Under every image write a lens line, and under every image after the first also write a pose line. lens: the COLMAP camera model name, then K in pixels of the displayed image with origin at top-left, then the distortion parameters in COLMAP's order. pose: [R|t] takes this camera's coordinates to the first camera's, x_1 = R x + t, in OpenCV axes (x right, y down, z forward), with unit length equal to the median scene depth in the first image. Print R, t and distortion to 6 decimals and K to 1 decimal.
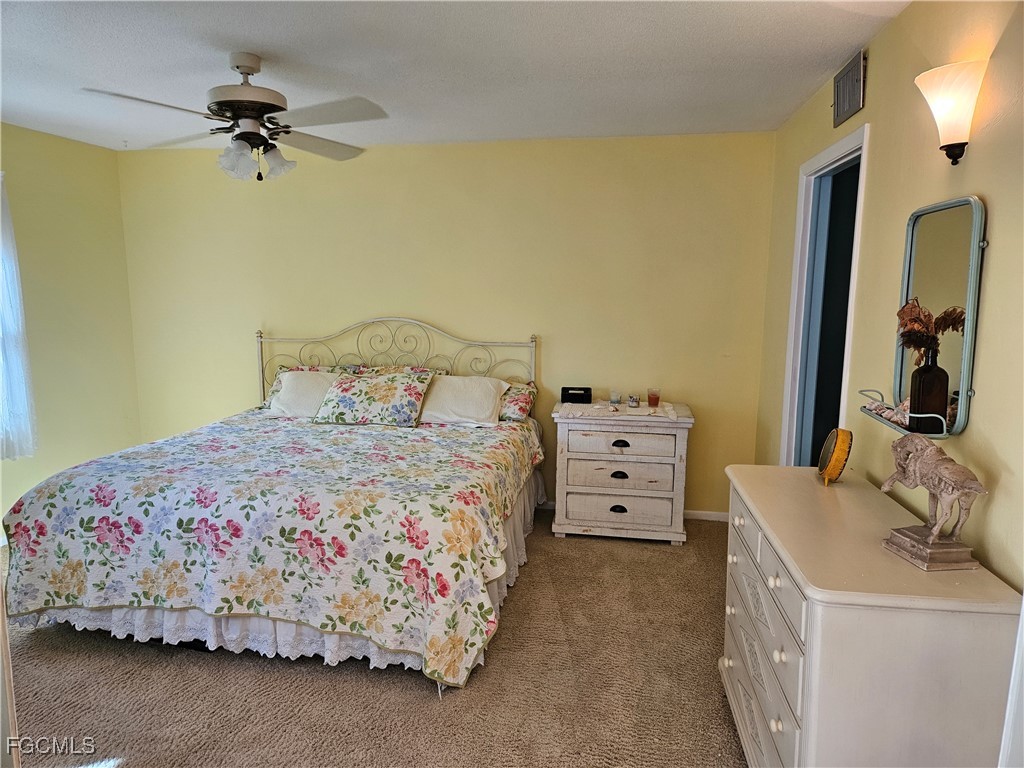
lens RADIAL K [[686.1, 0, 509.5], [0, 686.1, 379.3], [0, 0, 1]] dist [0.039819, -0.050493]
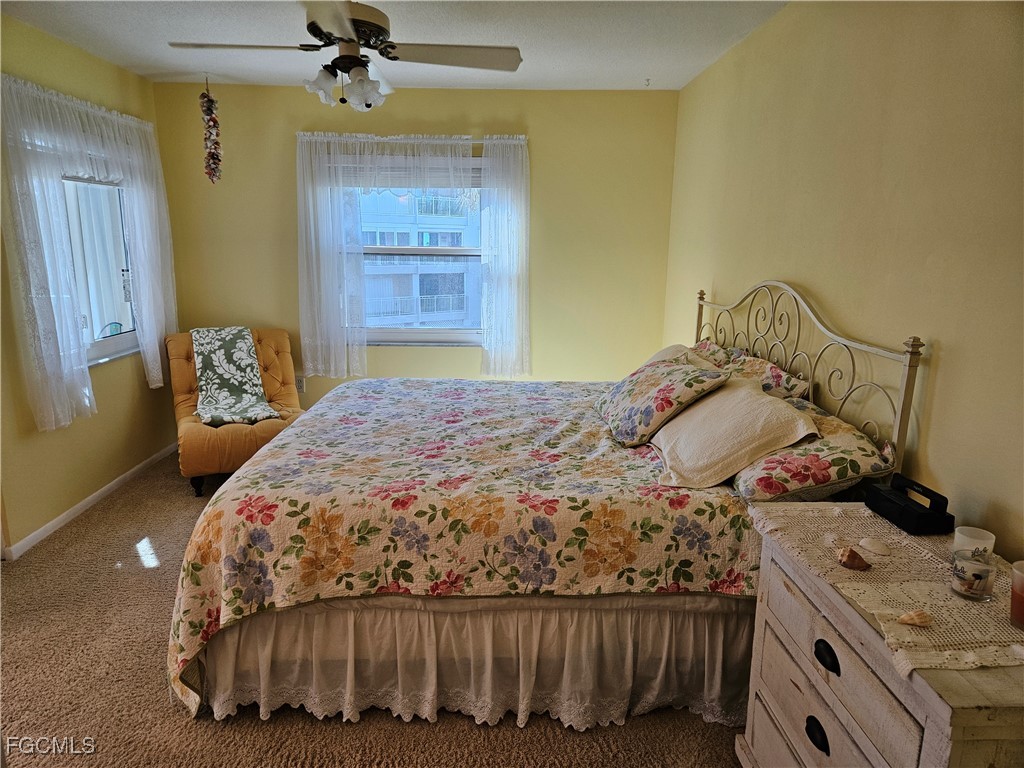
lens RADIAL K [[686.1, 0, 510.4], [0, 686.1, 388.2], [0, 0, 1]] dist [0.039819, -0.050493]
pose [[0.163880, 0.198902, -0.966220, 0.551872], [-0.144151, 0.973777, 0.176009, -0.098019], [0.975891, 0.110437, 0.188254, 0.922080]]
